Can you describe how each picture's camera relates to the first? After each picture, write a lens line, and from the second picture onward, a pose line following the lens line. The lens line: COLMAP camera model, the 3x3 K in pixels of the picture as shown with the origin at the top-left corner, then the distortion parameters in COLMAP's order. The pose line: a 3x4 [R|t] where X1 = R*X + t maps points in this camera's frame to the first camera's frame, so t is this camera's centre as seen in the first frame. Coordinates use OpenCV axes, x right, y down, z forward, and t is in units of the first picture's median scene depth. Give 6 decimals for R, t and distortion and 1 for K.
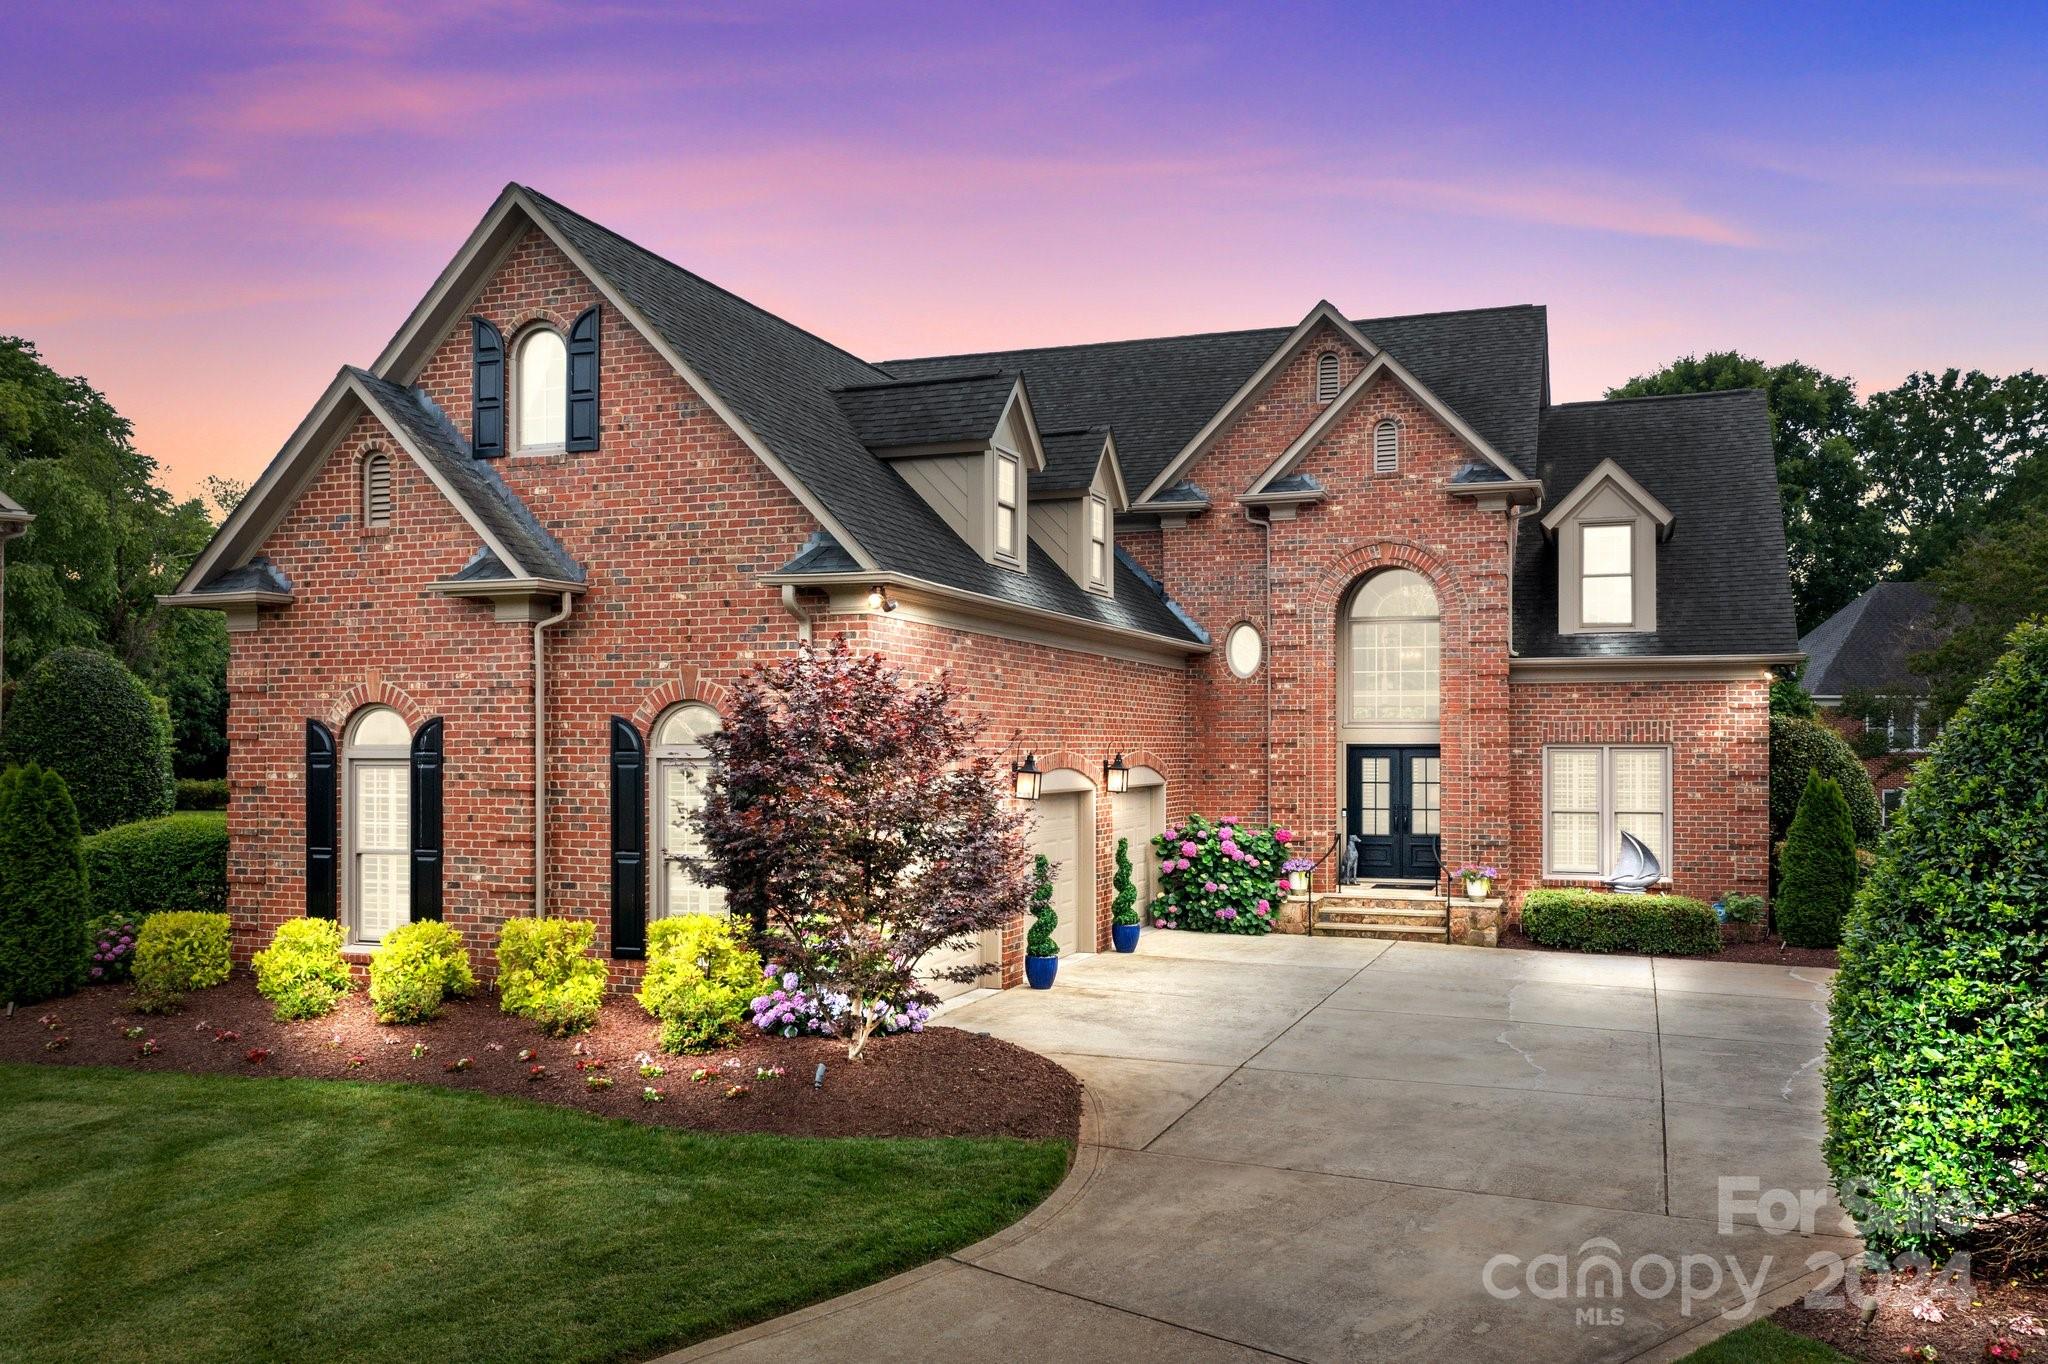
lens RADIAL K [[1654.6, 0, 1025.7], [0, 1654.6, 732.5], [0, 0, 1]] dist [0.001377, 0.006864]
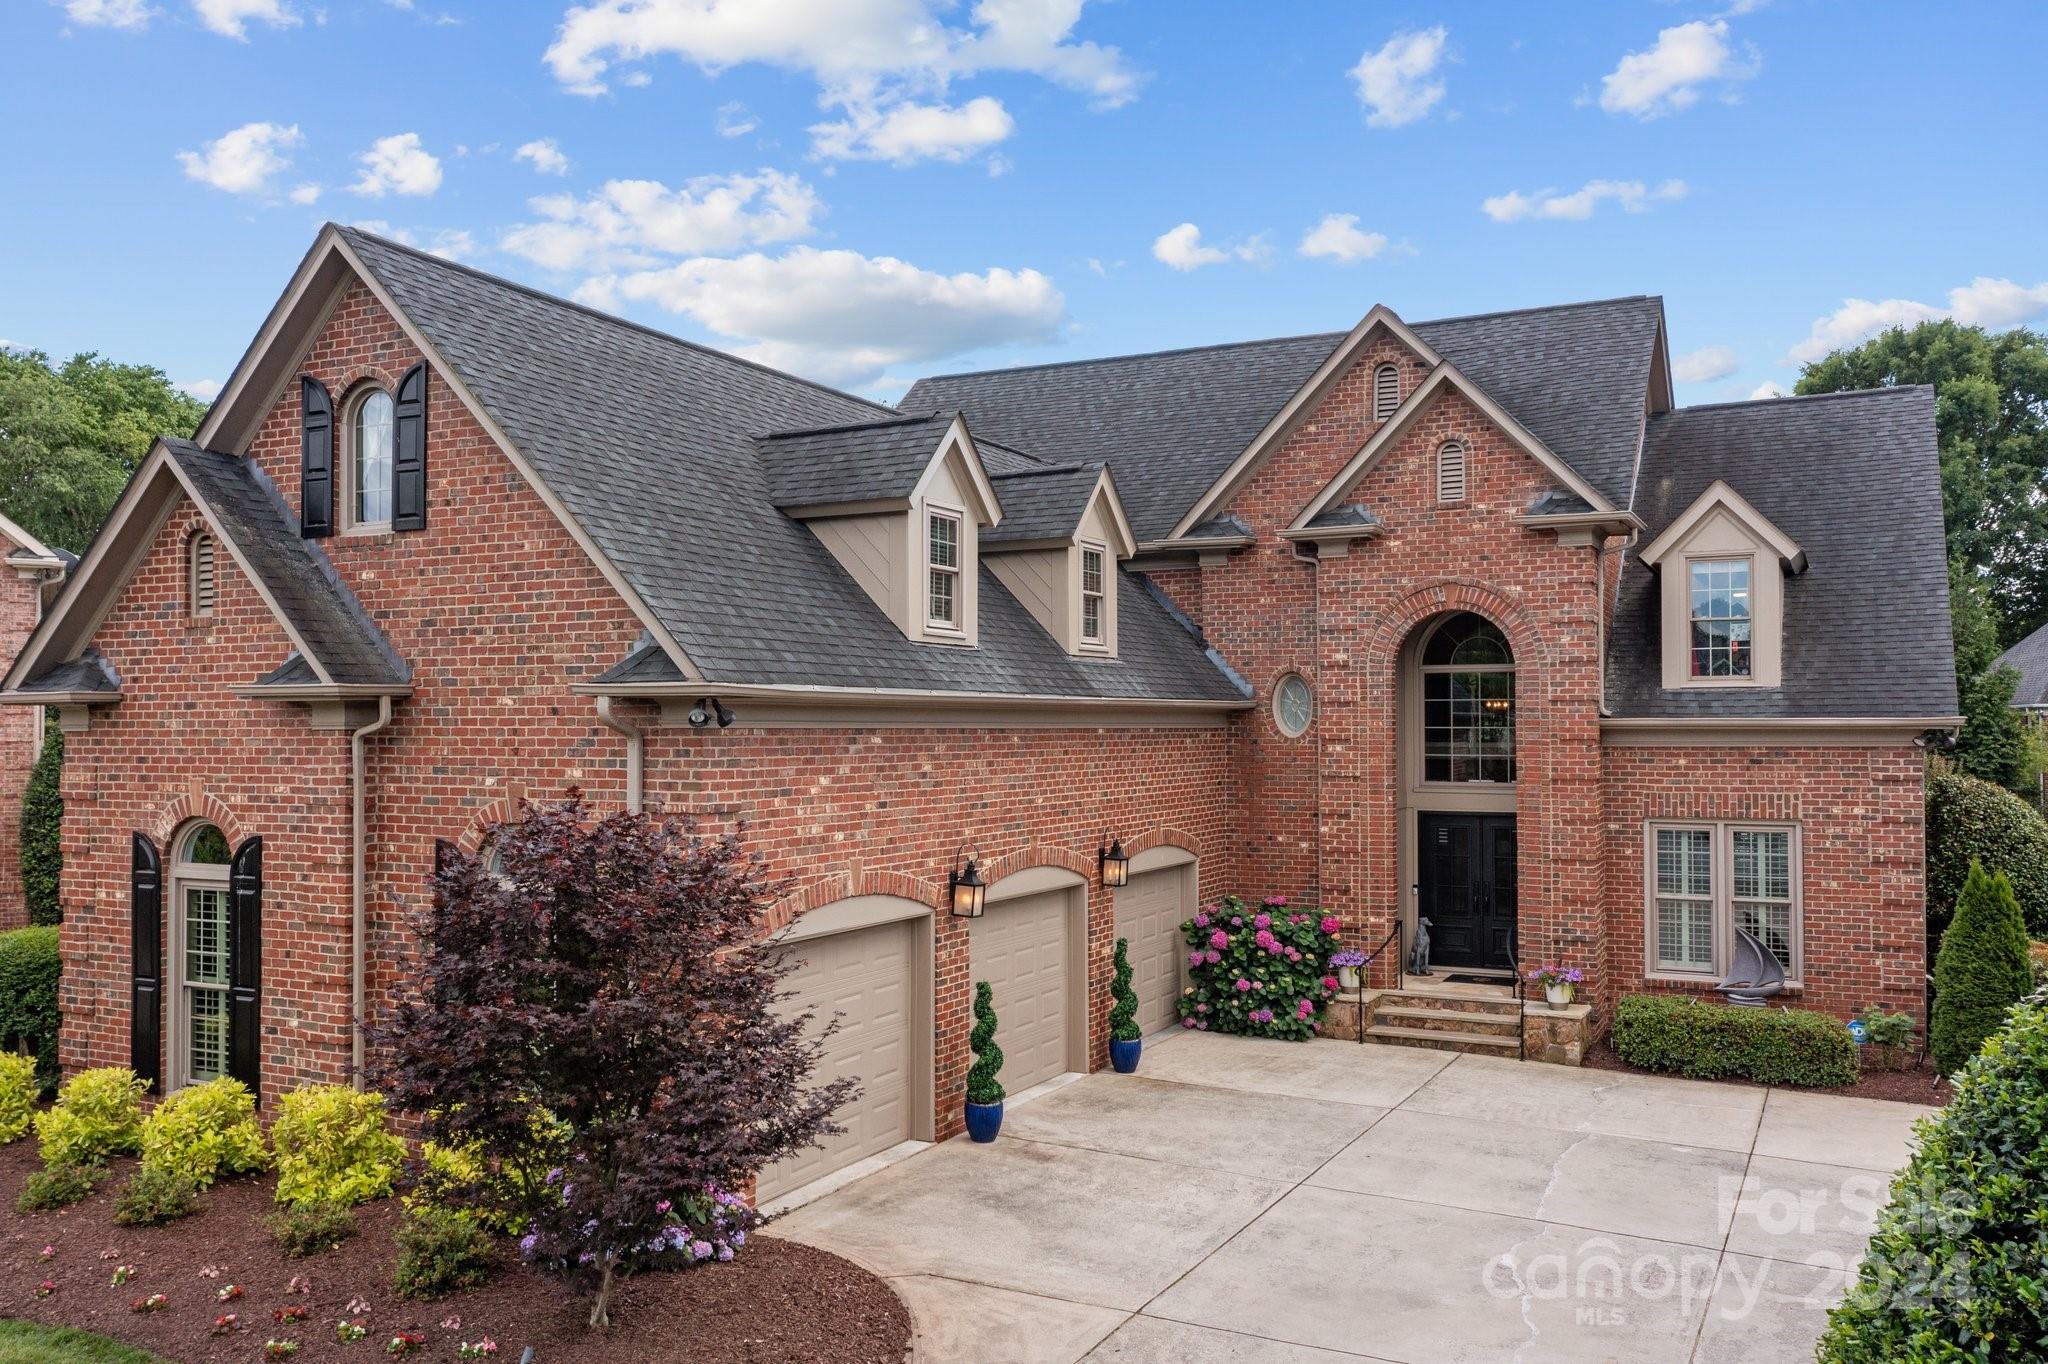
lens RADIAL K [[1651.6, 0, 1018.9], [0, 1651.6, 691.8], [0, 0, 1]] dist [0.000775, 0.008404]
pose [[0.992448, -0.004890, -0.122571, 0.142866], [0.003313, 0.999909, -0.013066, -0.068910], [0.122624, 0.012561, 0.992374, 0.174807]]
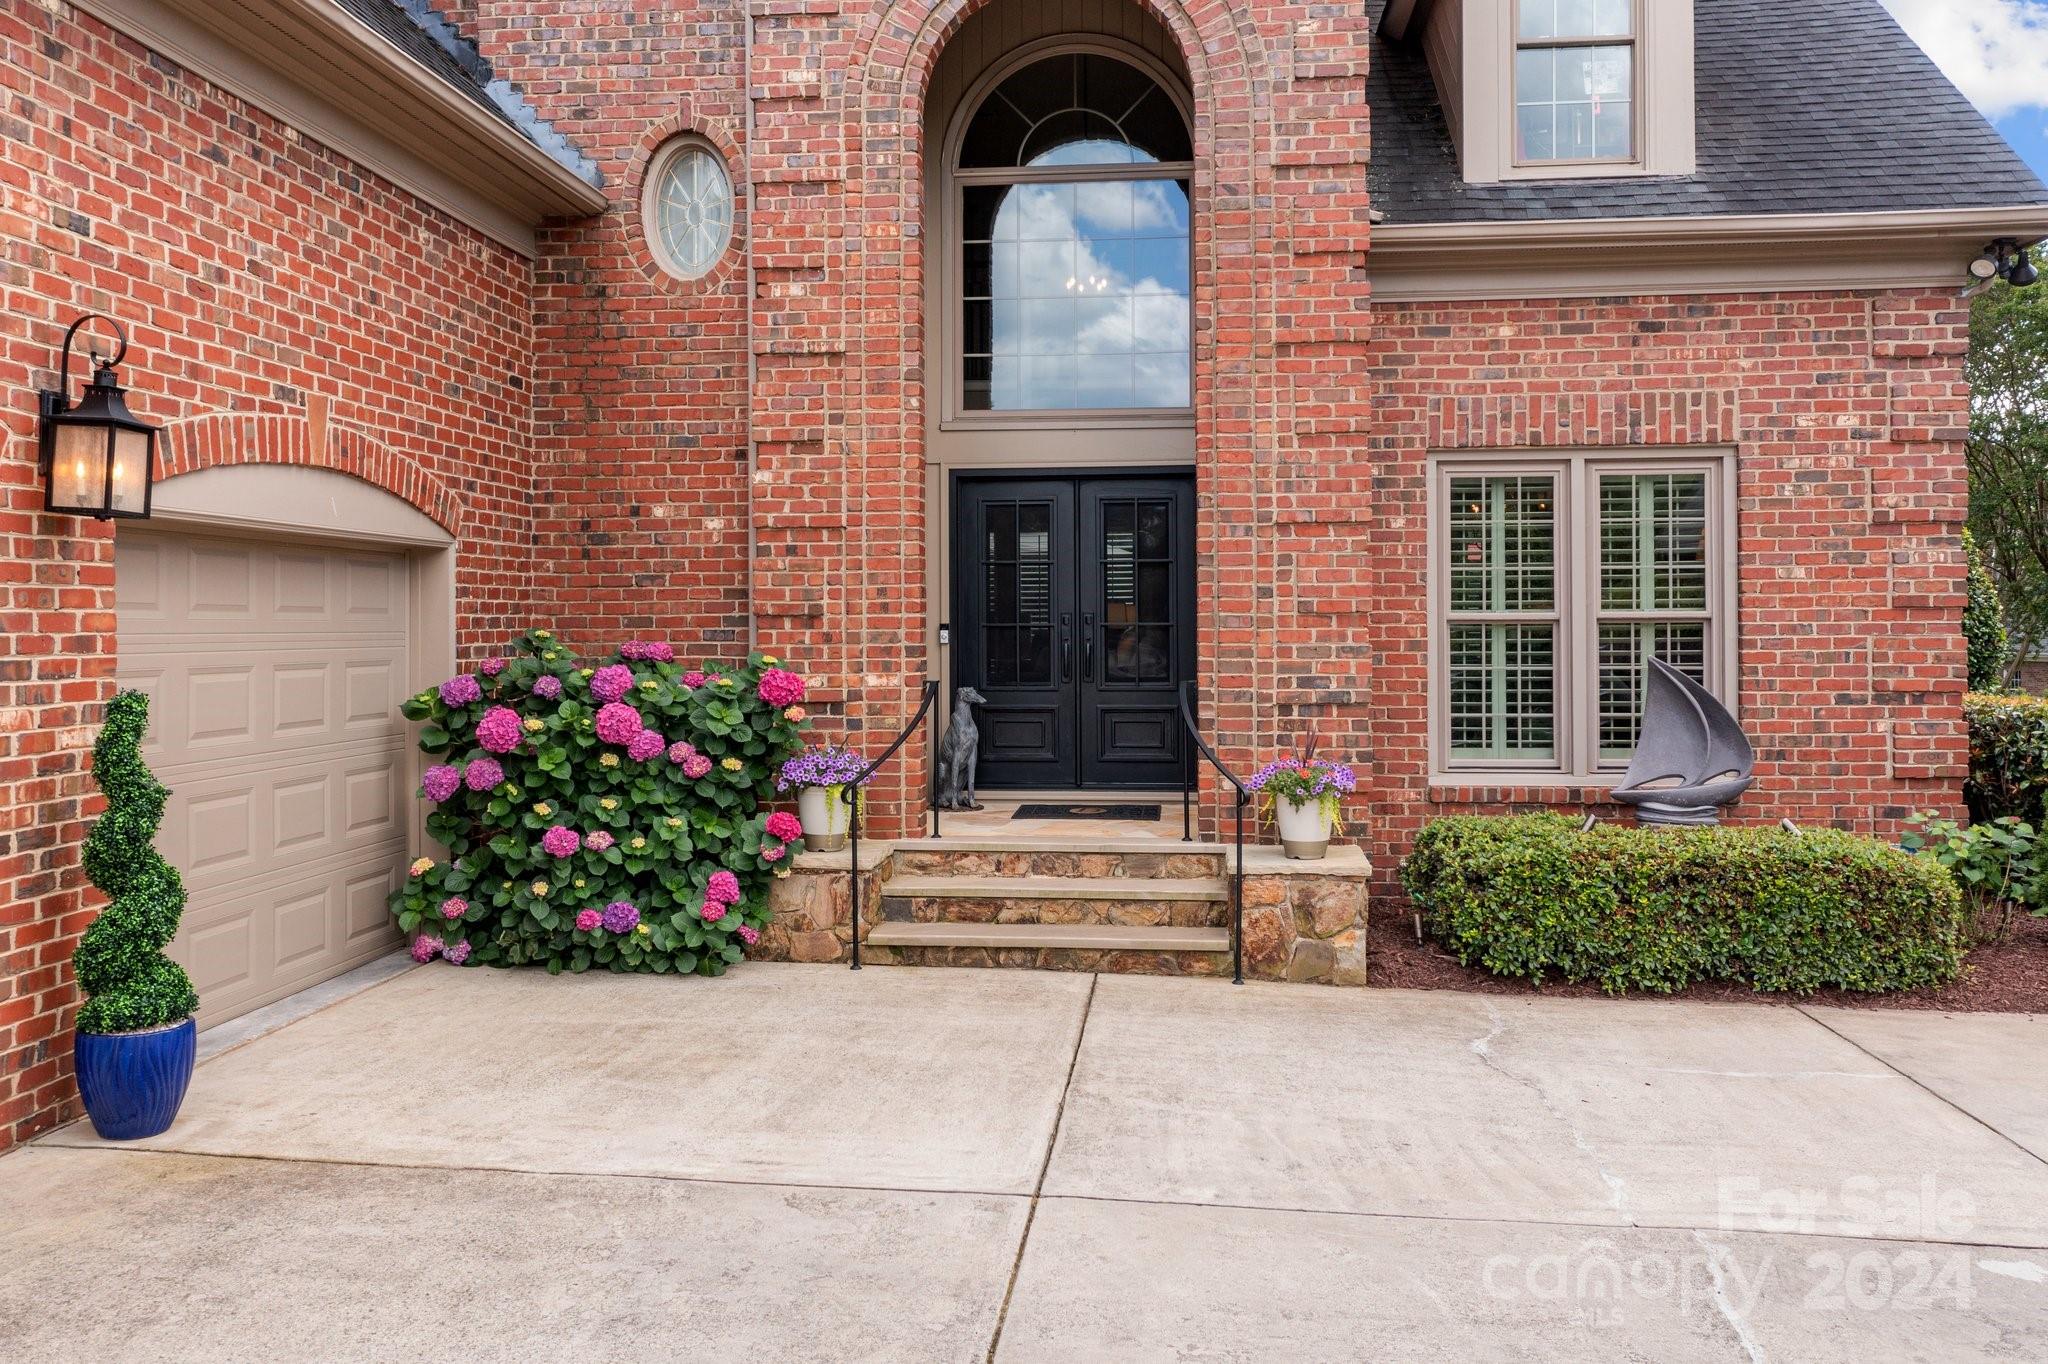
lens RADIAL K [[1657.3, 0, 1021.5], [0, 1657.3, 618.5], [0, 0, 1]] dist [0.000995, 0.000233]
pose [[0.969435, -0.003767, 0.245317, 0.168061], [0.002722, 0.999986, 0.004597, 0.065539], [-0.245331, -0.003789, 0.969432, 0.910774]]
